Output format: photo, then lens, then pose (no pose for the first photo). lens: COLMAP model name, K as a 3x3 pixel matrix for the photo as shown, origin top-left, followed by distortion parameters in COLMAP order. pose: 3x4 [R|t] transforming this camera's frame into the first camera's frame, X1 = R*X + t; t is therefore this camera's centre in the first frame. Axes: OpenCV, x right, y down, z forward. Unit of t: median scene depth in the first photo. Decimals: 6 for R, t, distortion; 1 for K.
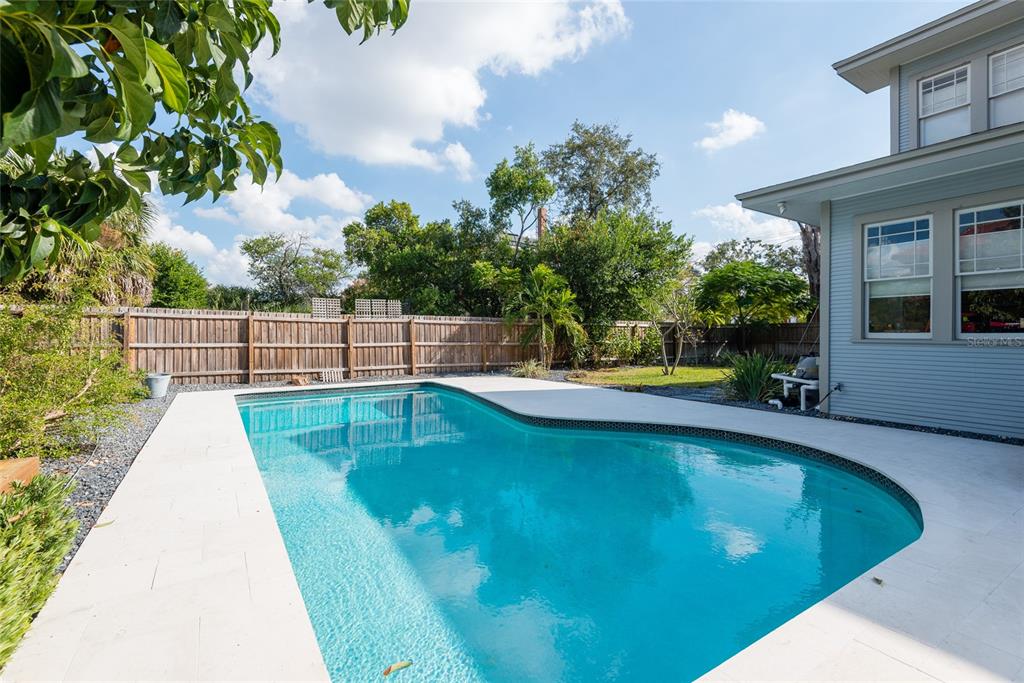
lens RADIAL K [[462.1, 0, 512.0], [0, 462.1, 336.3], [0, 0, 1]] dist [0.004705, 0.000322]
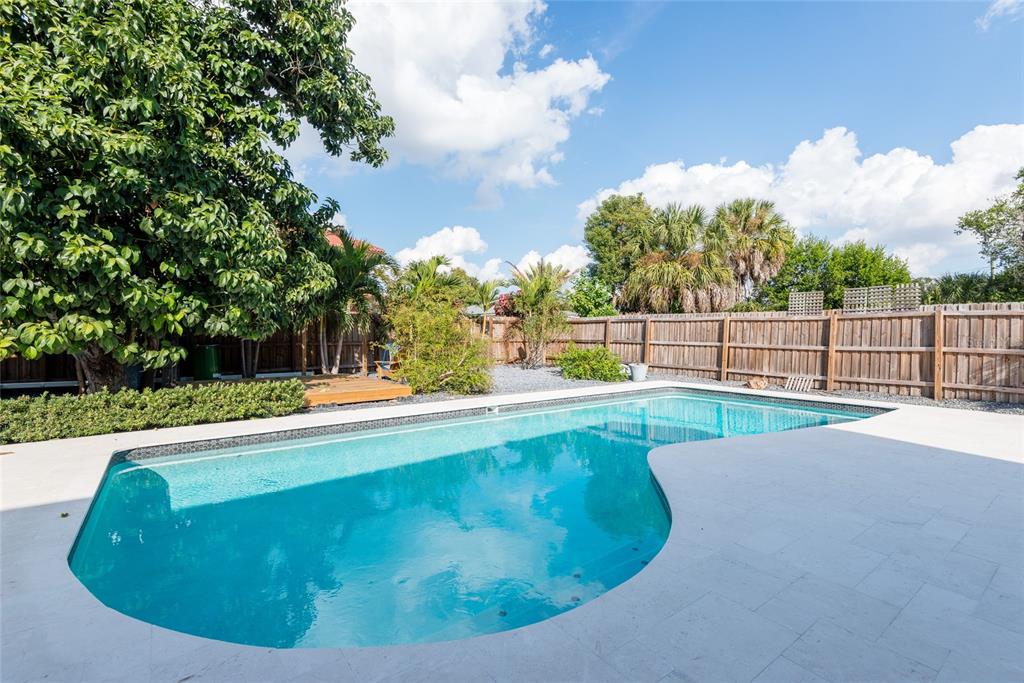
lens RADIAL K [[462.1, 0, 509.8], [0, 462.1, 335.3], [0, 0, 1]] dist [0.004705, 0.000322]
pose [[0.058409, 0.005487, -0.998278, 0.418252], [-0.002081, 0.999983, 0.005374, -0.005897], [0.998291, 0.001764, 0.058419, 0.417086]]
